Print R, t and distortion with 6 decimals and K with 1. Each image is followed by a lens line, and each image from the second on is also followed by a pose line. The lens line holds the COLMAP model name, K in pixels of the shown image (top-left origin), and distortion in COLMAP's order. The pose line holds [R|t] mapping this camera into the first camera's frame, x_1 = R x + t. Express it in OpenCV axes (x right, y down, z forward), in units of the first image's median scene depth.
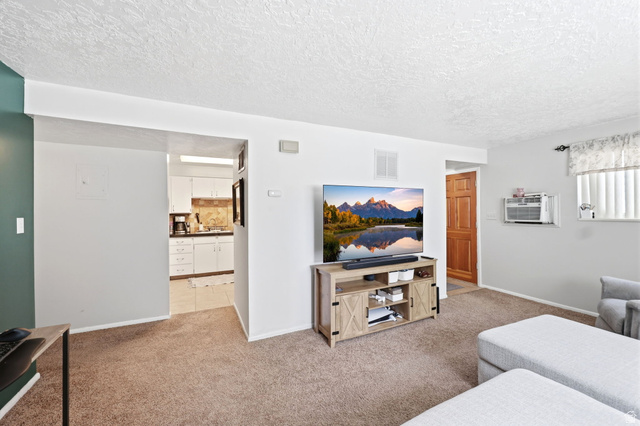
lens RADIAL K [[258.3, 0, 321.3], [0, 258.3, 210.8], [0, 0, 1]] dist [-0.000509, 0.000472]
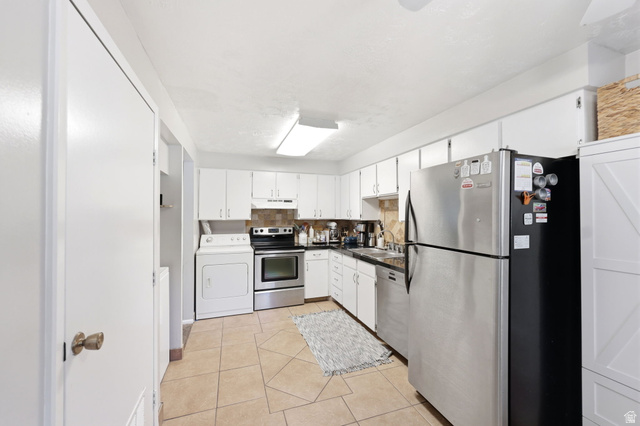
lens RADIAL K [[258.3, 0, 321.6], [0, 258.3, 212.4], [0, 0, 1]] dist [-0.000509, 0.000472]
pose [[-0.117088, 0.000320, -0.993121, 0.204218], [-0.002045, 0.999998, 0.000563, -0.011895], [0.993119, 0.002096, -0.117087, 0.959889]]
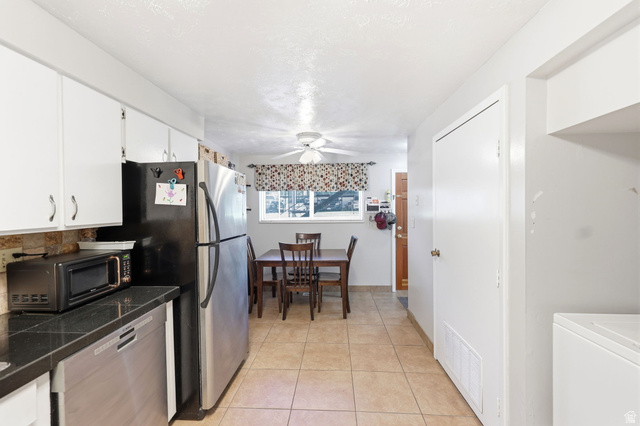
lens RADIAL K [[258.3, 0, 317.8], [0, 258.3, 212.8], [0, 0, 1]] dist [-0.000509, 0.000472]
pose [[0.502844, -0.010351, 0.864315, -0.369449], [0.009000, 0.999937, 0.006739, -0.007903], [-0.864330, 0.004390, 0.502905, 0.774083]]
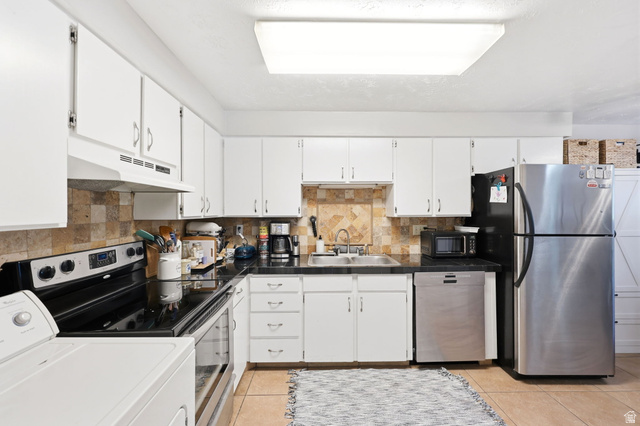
lens RADIAL K [[258.3, 0, 320.9], [0, 258.3, 212.2], [0, 0, 1]] dist [-0.000509, 0.000472]
pose [[0.904383, 0.009238, -0.426622, -0.272695], [-0.007270, 0.999954, 0.006241, -0.002001], [0.426660, -0.002543, 0.904409, 0.593699]]
